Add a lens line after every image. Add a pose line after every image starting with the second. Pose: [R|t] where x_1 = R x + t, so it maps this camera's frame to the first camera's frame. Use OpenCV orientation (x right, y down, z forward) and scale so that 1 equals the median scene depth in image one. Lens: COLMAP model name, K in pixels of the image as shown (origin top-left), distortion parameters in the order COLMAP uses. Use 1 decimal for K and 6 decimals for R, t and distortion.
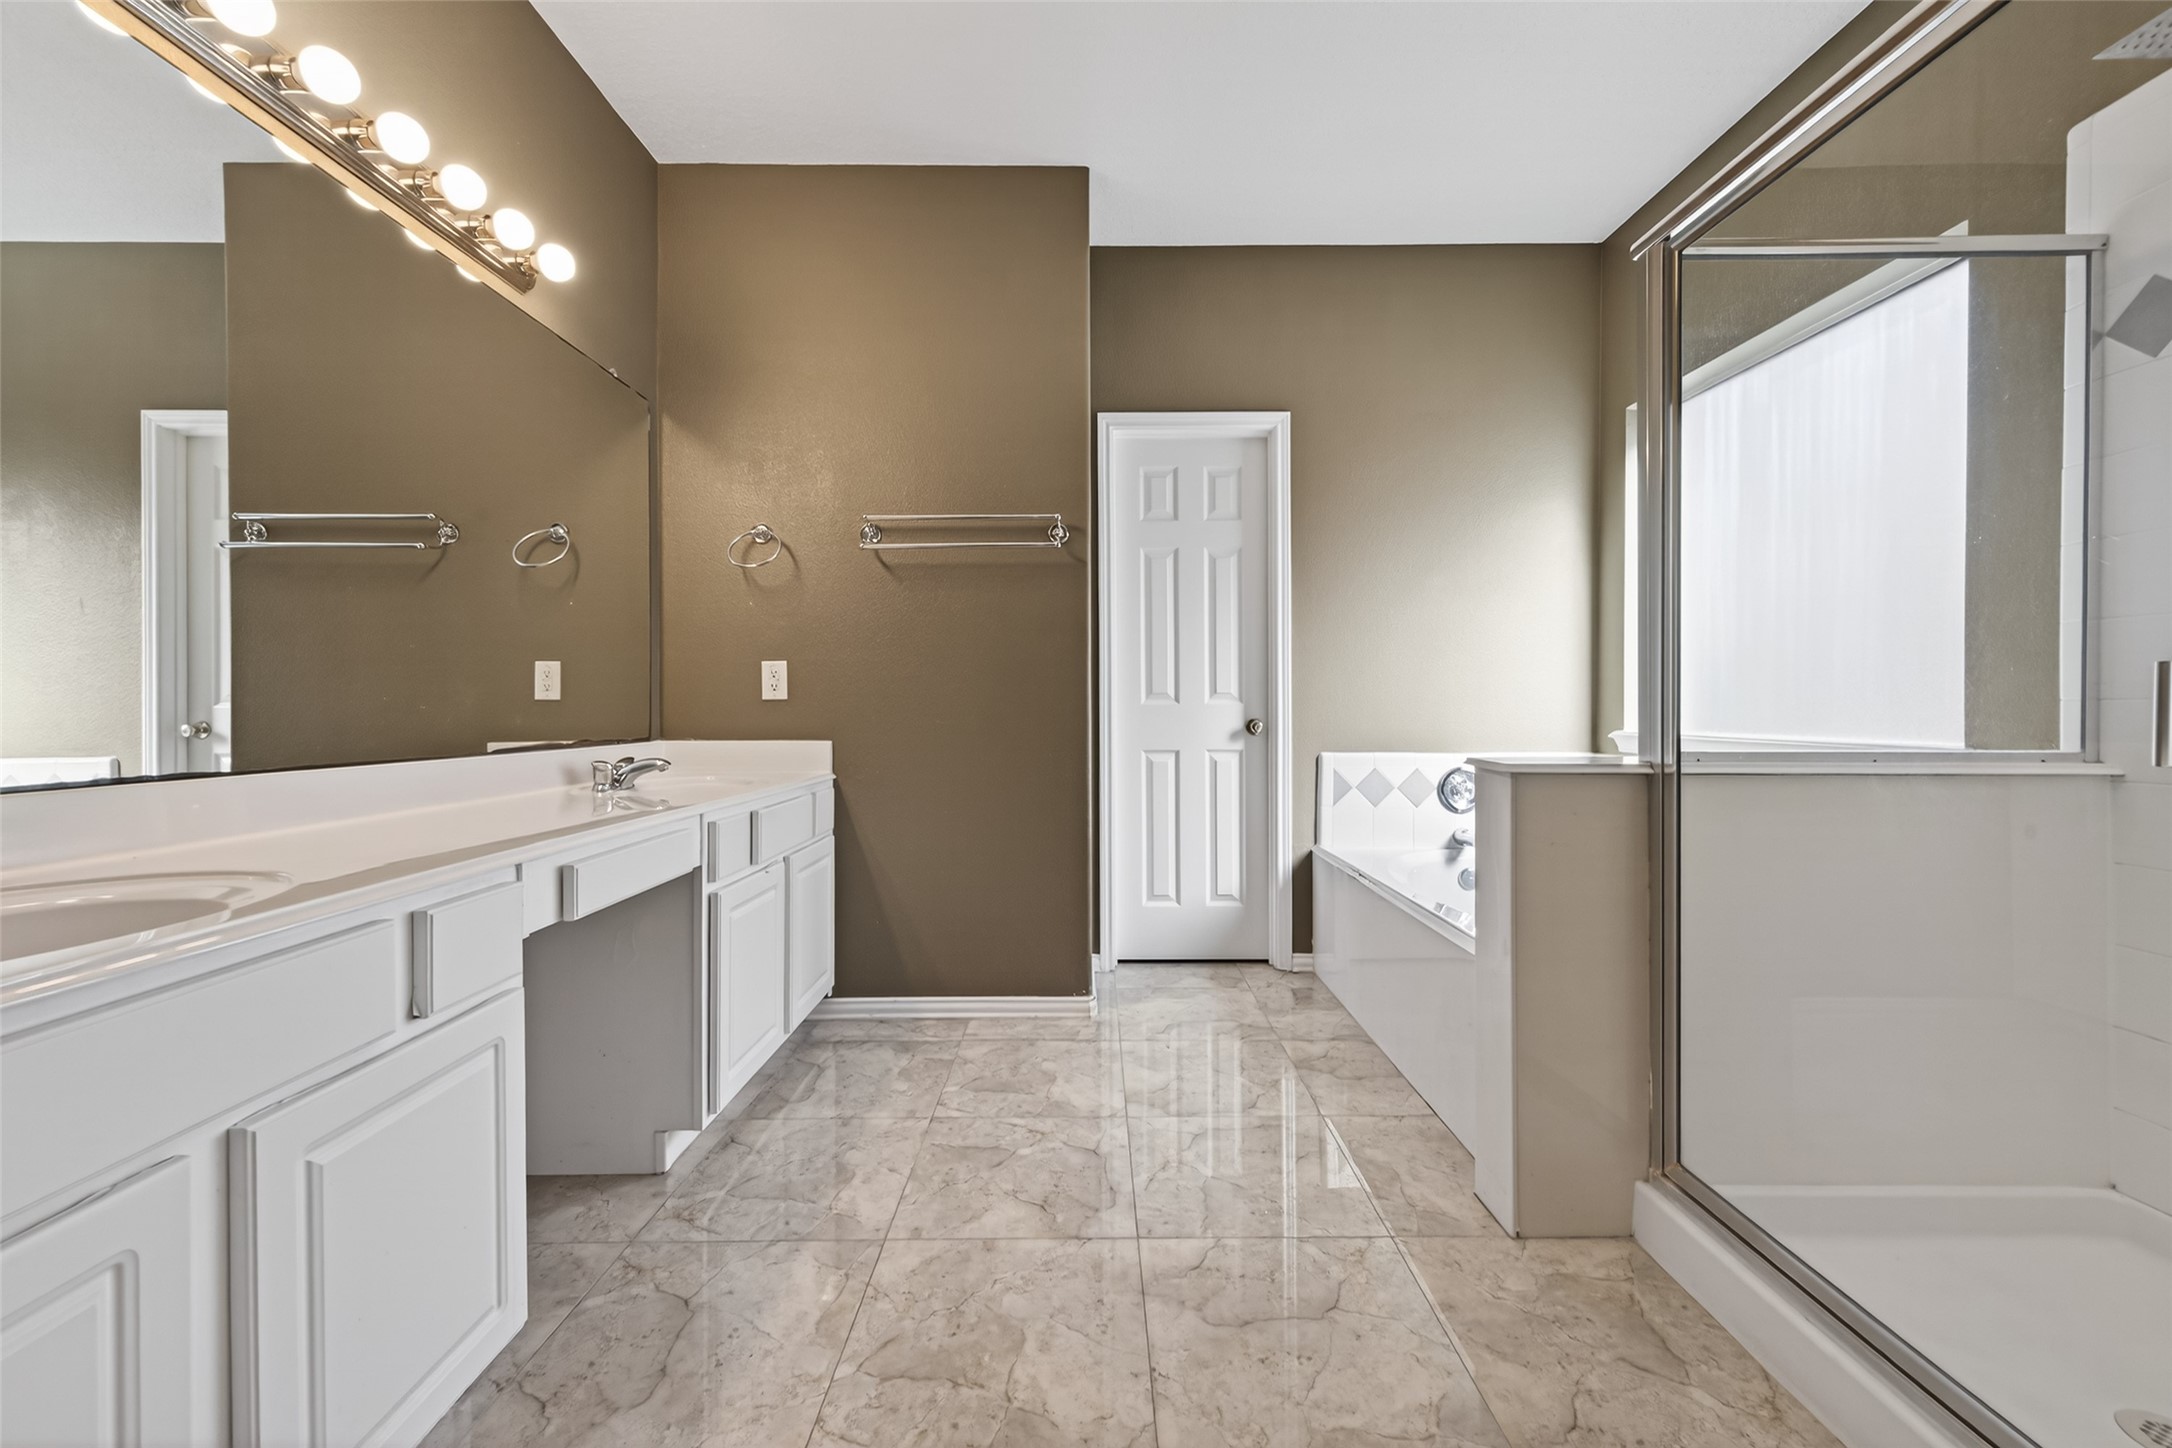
lens RADIAL K [[845.7, 0, 1094.3], [0, 845.7, 723.2], [0, 0, 1]] dist [0.013685, -0.004438]
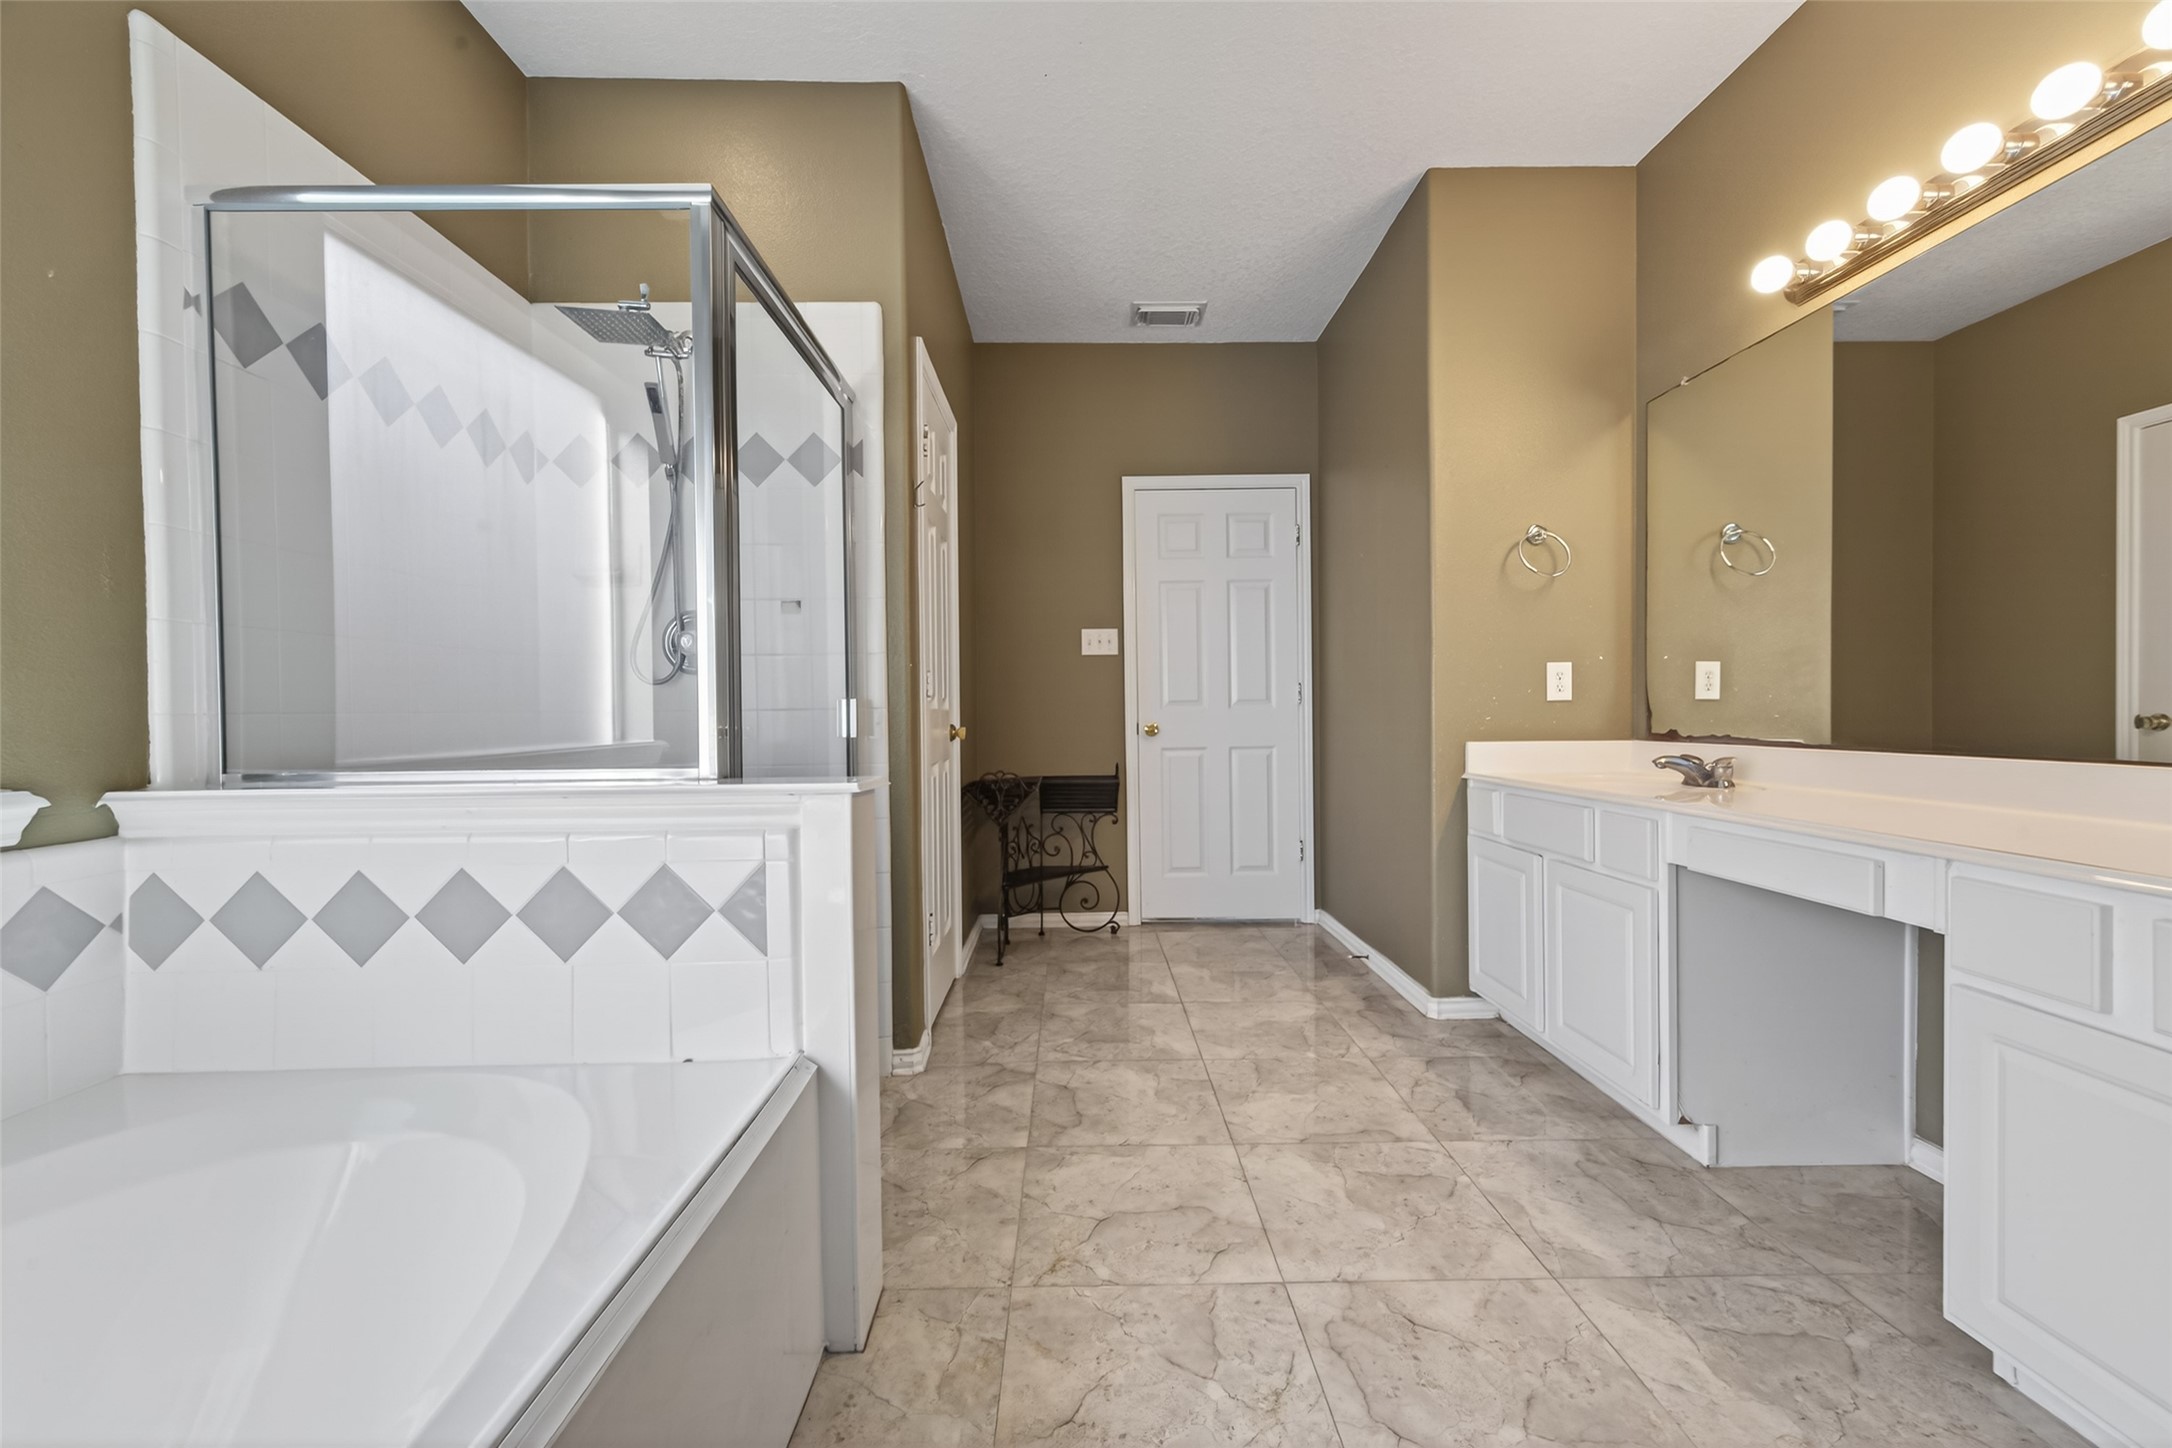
lens RADIAL K [[845.7, 0, 1094.3], [0, 845.7, 723.2], [0, 0, 1]] dist [0.013685, -0.004438]
pose [[-0.999775, 0.011701, -0.017677, 0.281037], [0.011127, 0.999417, 0.032264, -0.038605], [0.018044, 0.032060, -0.999323, 1.995090]]
